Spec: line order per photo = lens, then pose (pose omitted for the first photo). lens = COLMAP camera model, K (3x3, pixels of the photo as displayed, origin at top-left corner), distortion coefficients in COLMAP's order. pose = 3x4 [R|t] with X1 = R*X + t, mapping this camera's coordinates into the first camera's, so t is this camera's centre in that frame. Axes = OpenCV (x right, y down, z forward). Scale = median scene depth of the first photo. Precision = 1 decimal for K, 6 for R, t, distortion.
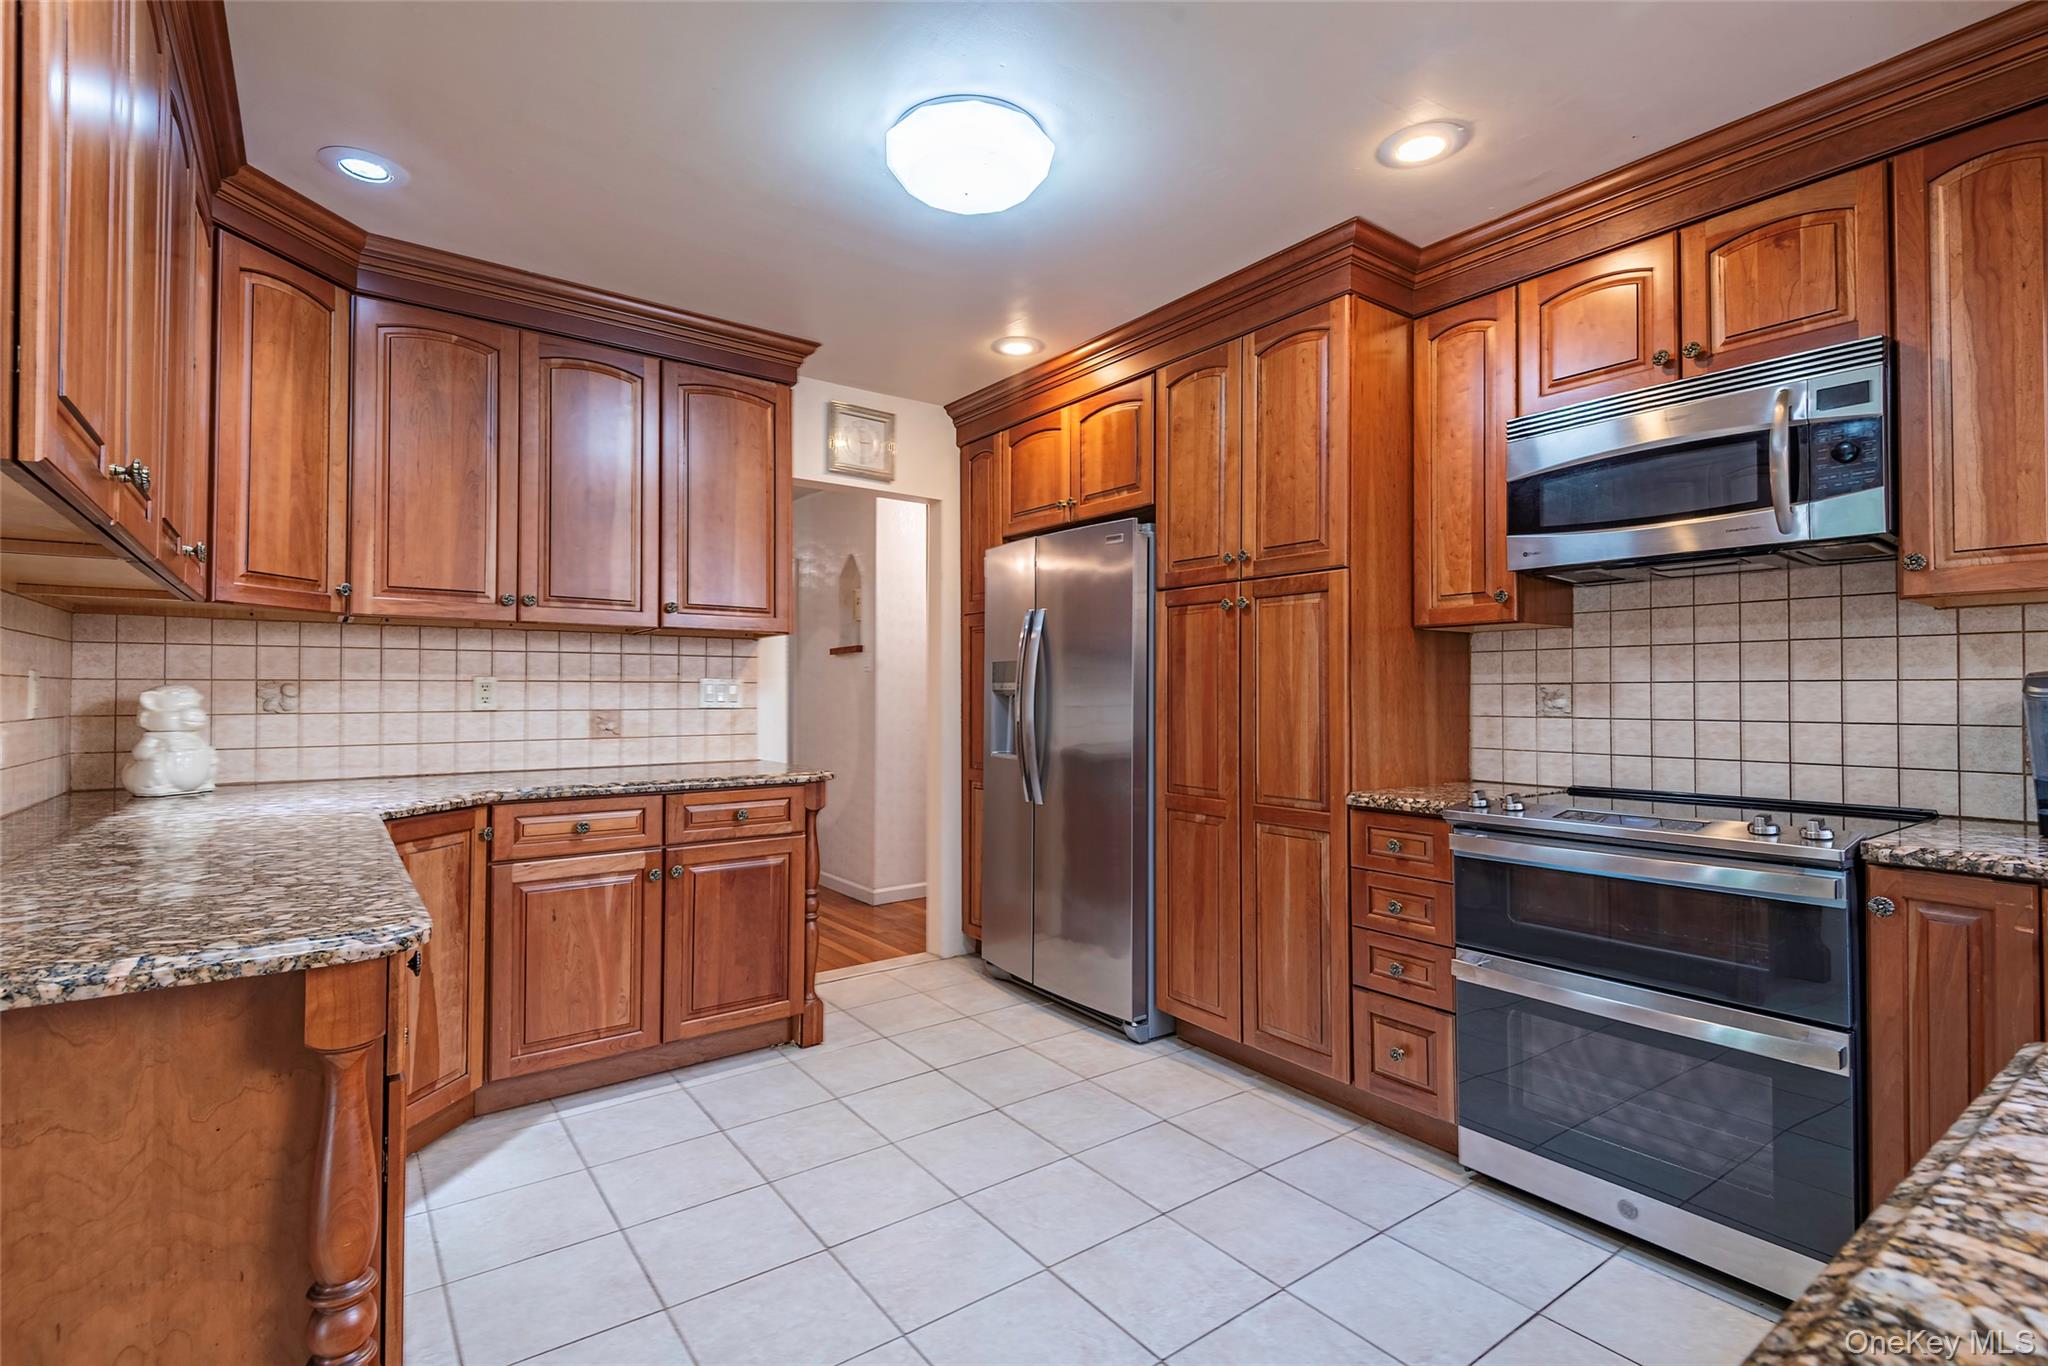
lens RADIAL K [[929.0, 0, 1027.5], [0, 929.0, 678.9], [0, 0, 1]] dist [0.044504, -0.031059]
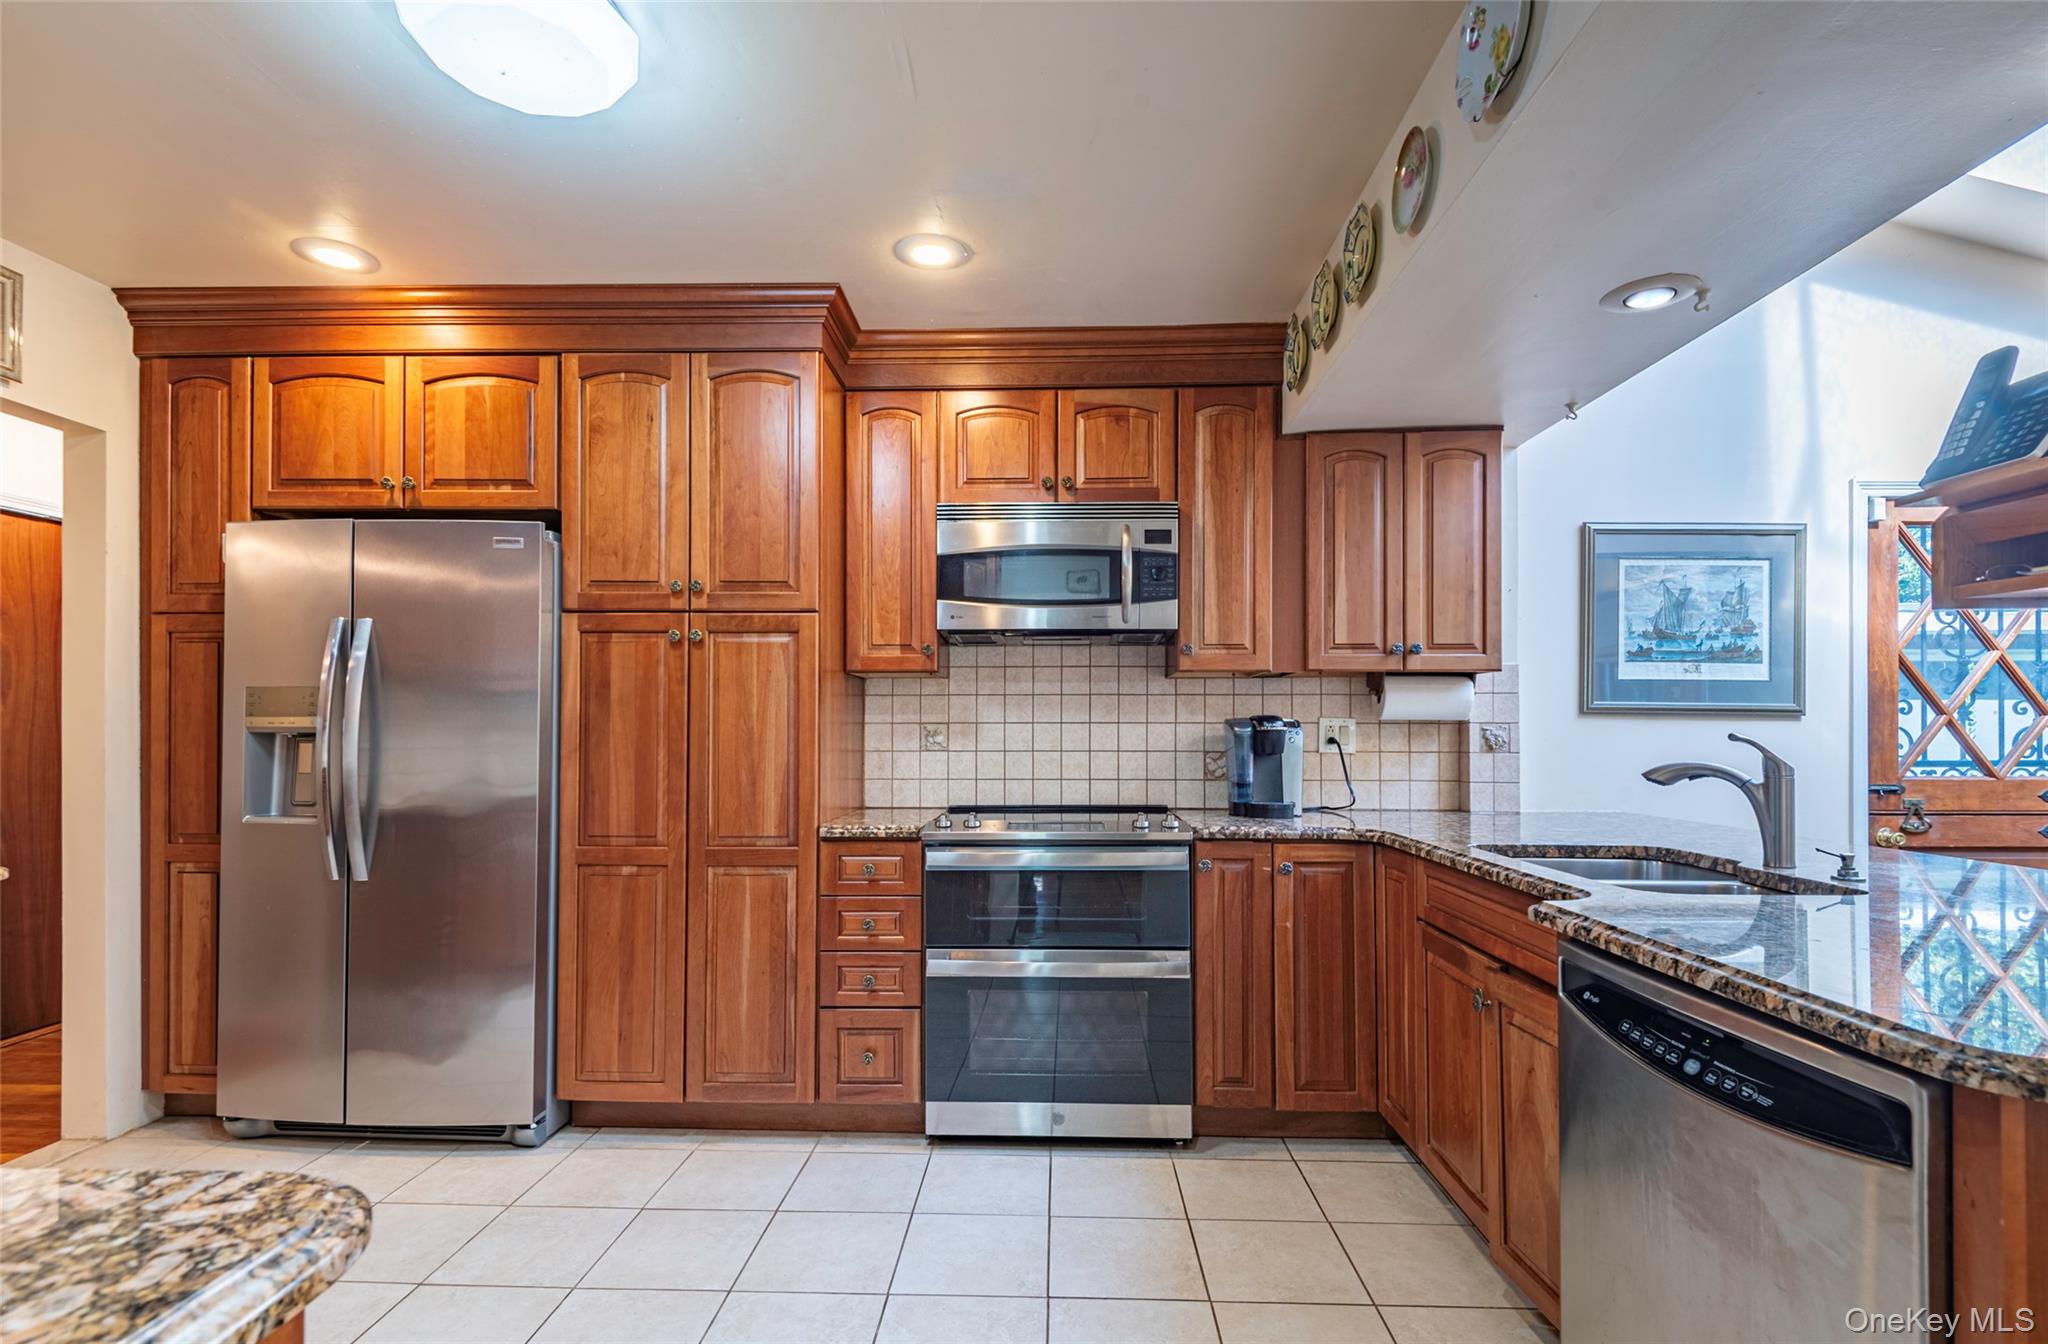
lens RADIAL K [[925.3, 0, 1020.1], [0, 925.3, 722.8], [0, 0, 1]] dist [0.038035, -0.023714]
pose [[0.633897, 0.007038, 0.773385, -0.301395], [-0.012410, 0.999922, 0.001073, 0.001707], [-0.773318, -0.010278, 0.633935, 0.151368]]
